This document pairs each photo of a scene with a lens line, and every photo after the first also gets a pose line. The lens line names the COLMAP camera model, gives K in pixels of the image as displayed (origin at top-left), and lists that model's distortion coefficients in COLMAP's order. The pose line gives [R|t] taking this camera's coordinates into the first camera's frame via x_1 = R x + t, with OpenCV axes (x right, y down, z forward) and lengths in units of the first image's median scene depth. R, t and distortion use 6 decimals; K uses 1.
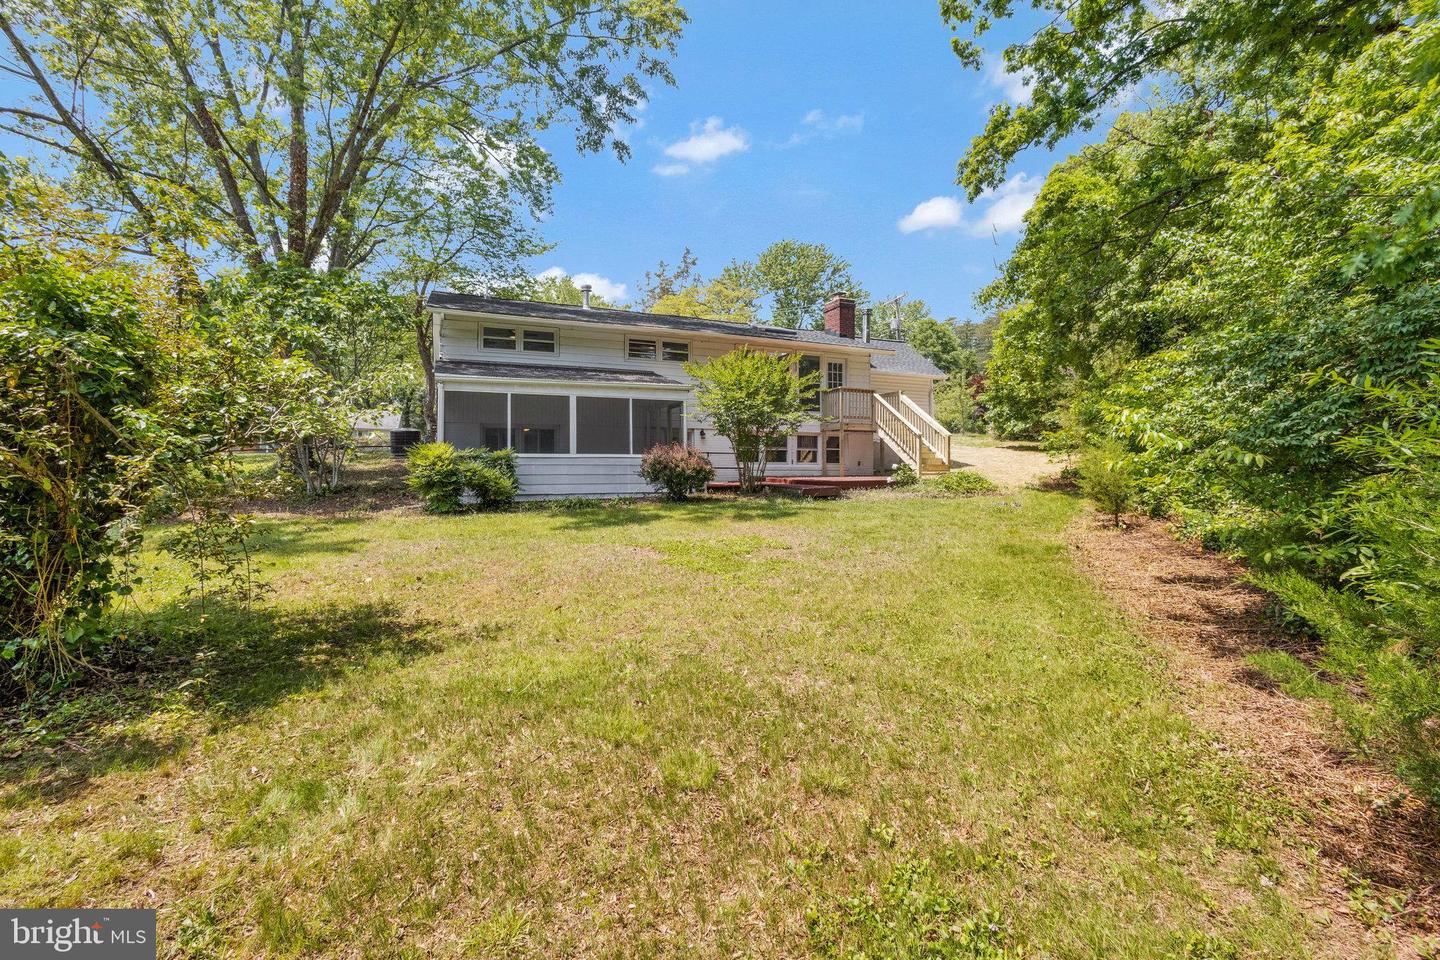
lens RADIAL K [[608.6, 0, 713.3], [0, 608.6, 476.5], [0, 0, 1]] dist [0.011703, 0.000002]
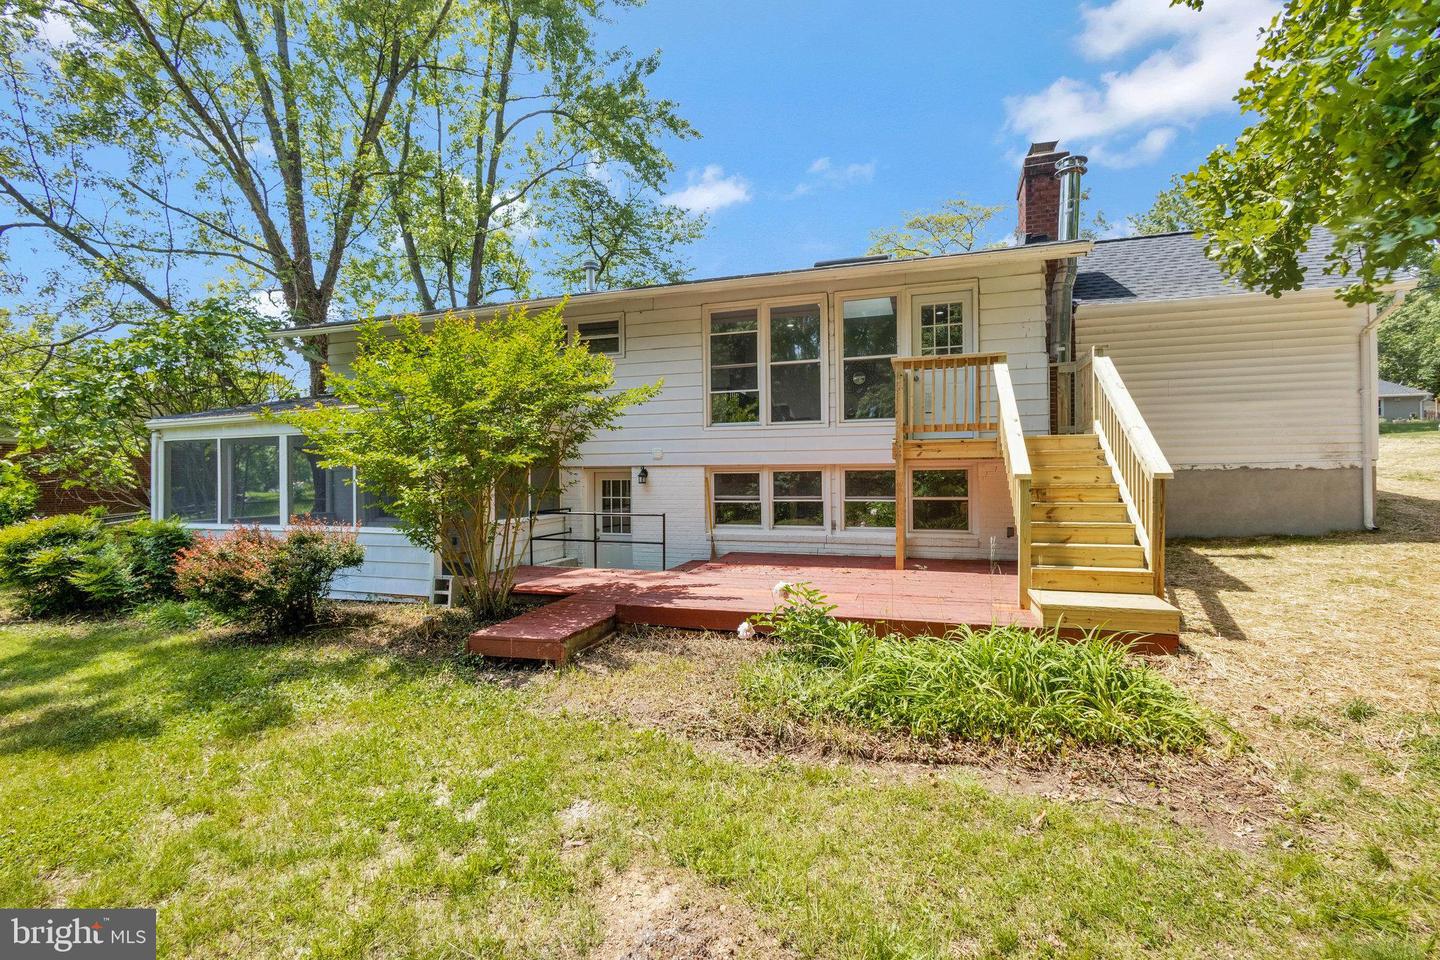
lens RADIAL K [[620.4, 0, 721.9], [0, 620.4, 482.2], [0, 0, 1]] dist [0.001072, -0.000205]
pose [[0.748361, 0.002766, -0.663286, 0.388354], [-0.001386, 0.999996, 0.002607, -0.059190], [0.663291, -0.001032, 0.748361, 0.566994]]
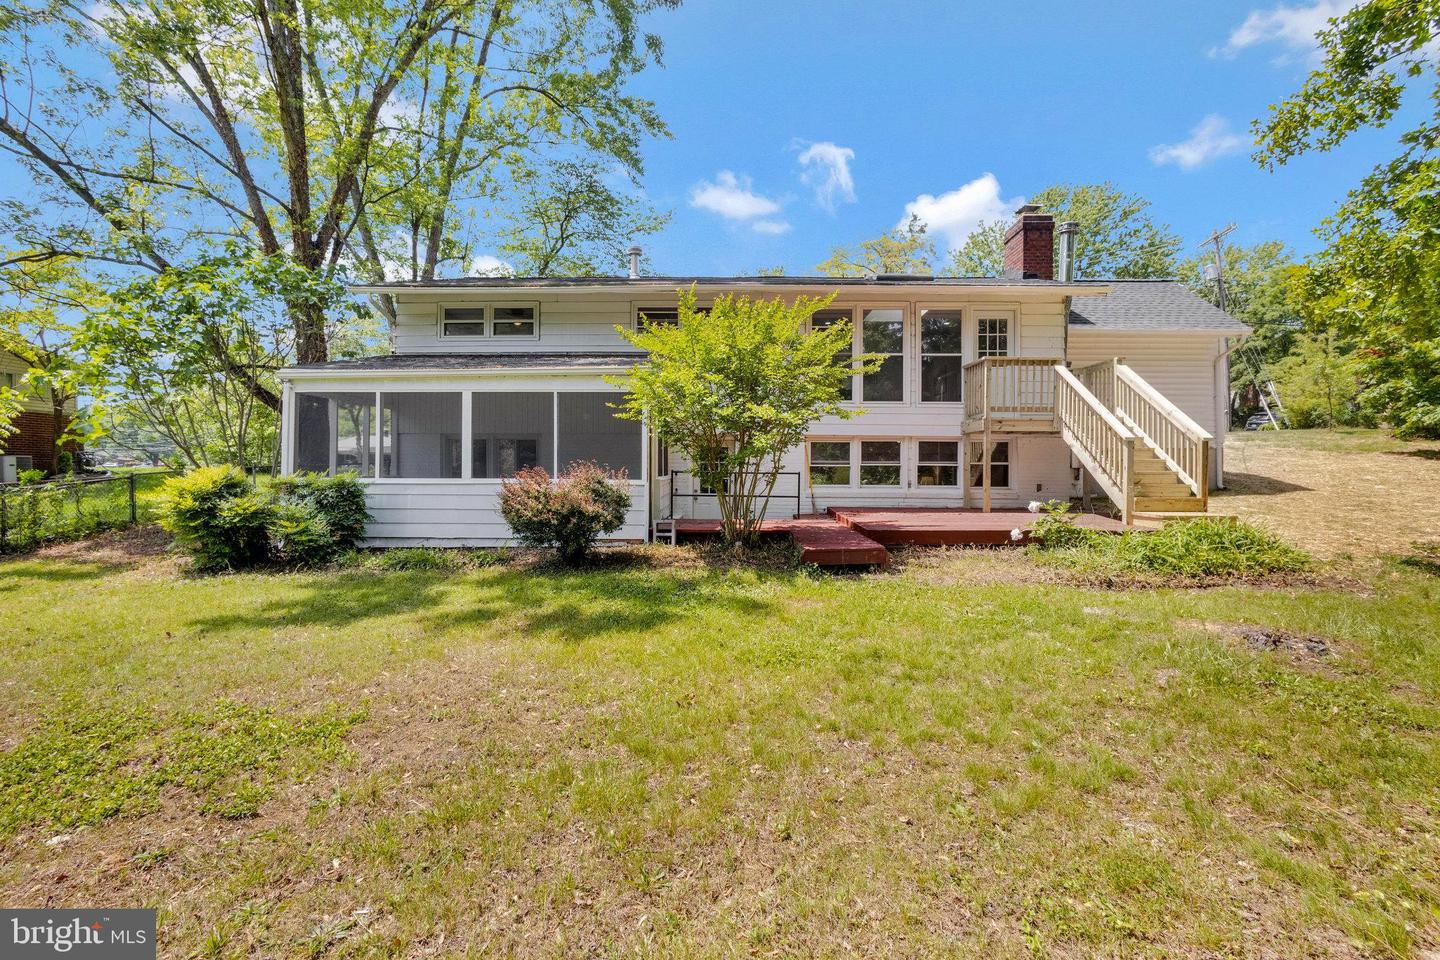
lens RADIAL K [[616.9, 0, 720.0], [0, 616.9, 480.0], [0, 0, 1]] dist [-0.002253, -0.000209]
pose [[0.911220, 0.013911, -0.411685, 0.211039], [-0.012091, 0.999902, 0.007025, -0.030119], [0.411742, -0.001424, 0.911299, 0.345416]]
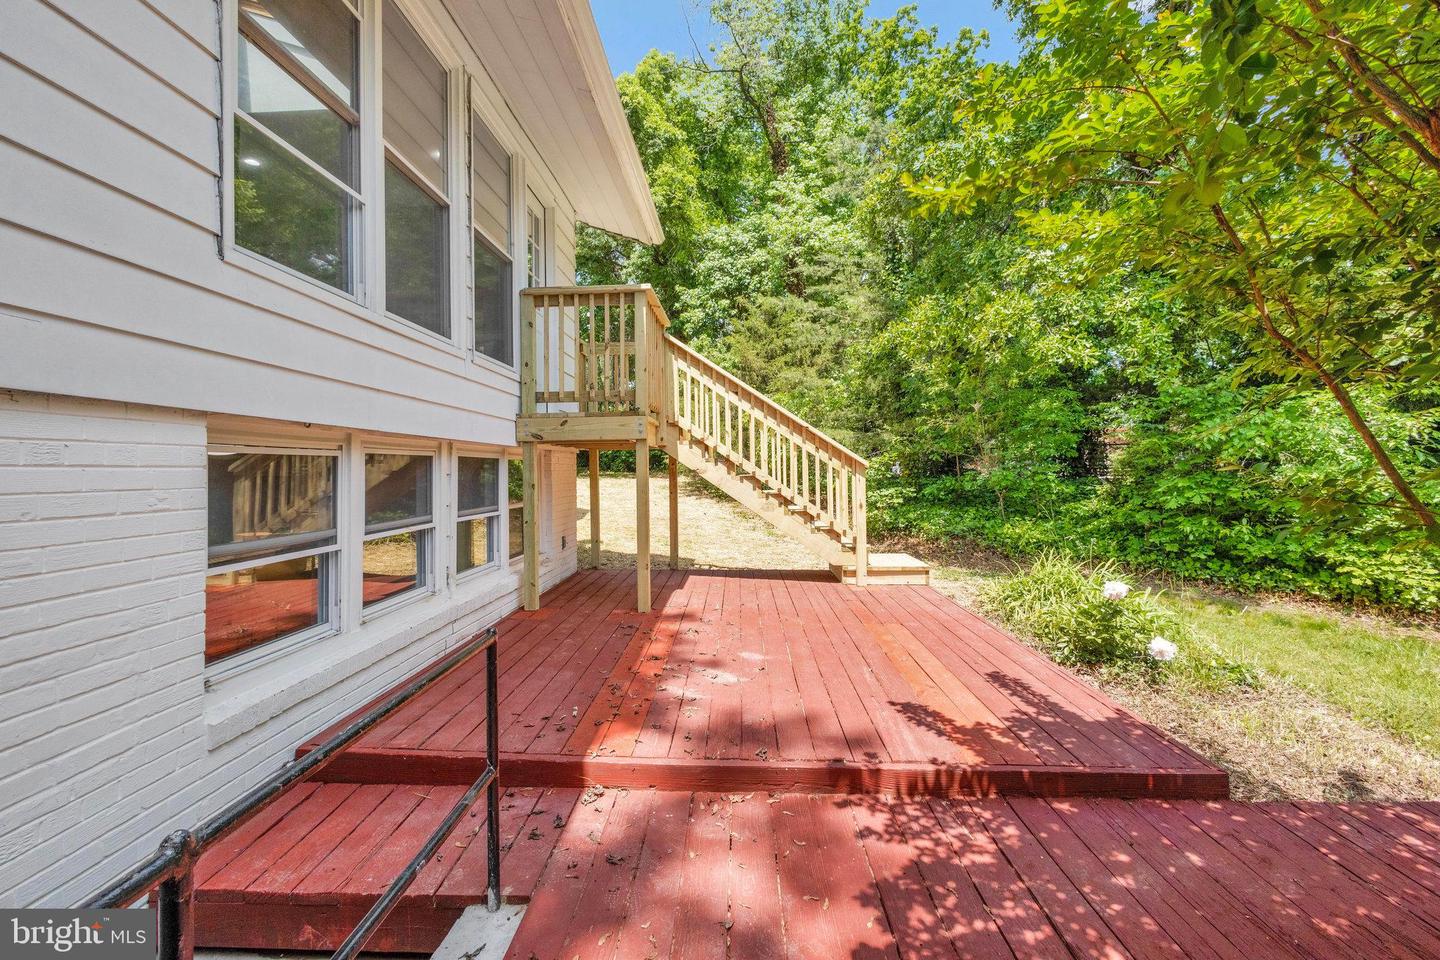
lens RADIAL K [[621.6, 0, 714.9], [0, 621.6, 460.6], [0, 0, 1]] dist [-0.001798, -0.000314]
pose [[0.437999, 0.009578, 0.898924, -0.028263], [0.017422, 0.999665, -0.019140, -0.059318], [-0.898807, 0.024044, 0.437686, 0.811064]]
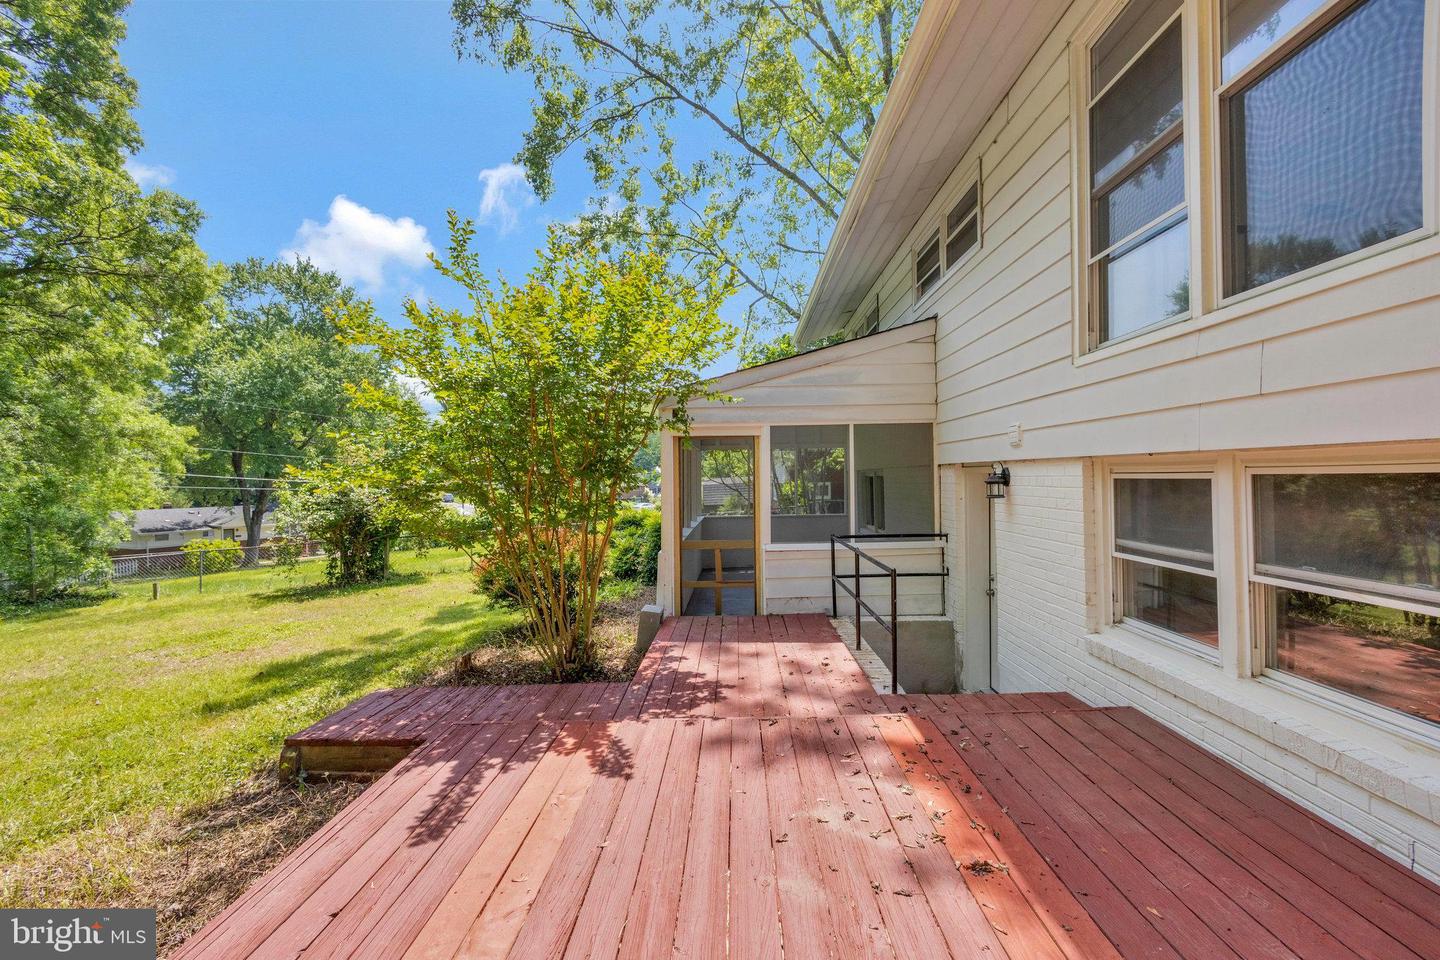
lens RADIAL K [[608.6, 0, 713.3], [0, 608.6, 476.5], [0, 0, 1]] dist [0.011703, 0.000002]
pose [[-0.440107, 0.013891, -0.897838, 0.261526], [0.016180, 0.999841, 0.007537, -0.068897], [0.897799, -0.011210, -0.440262, 0.924893]]
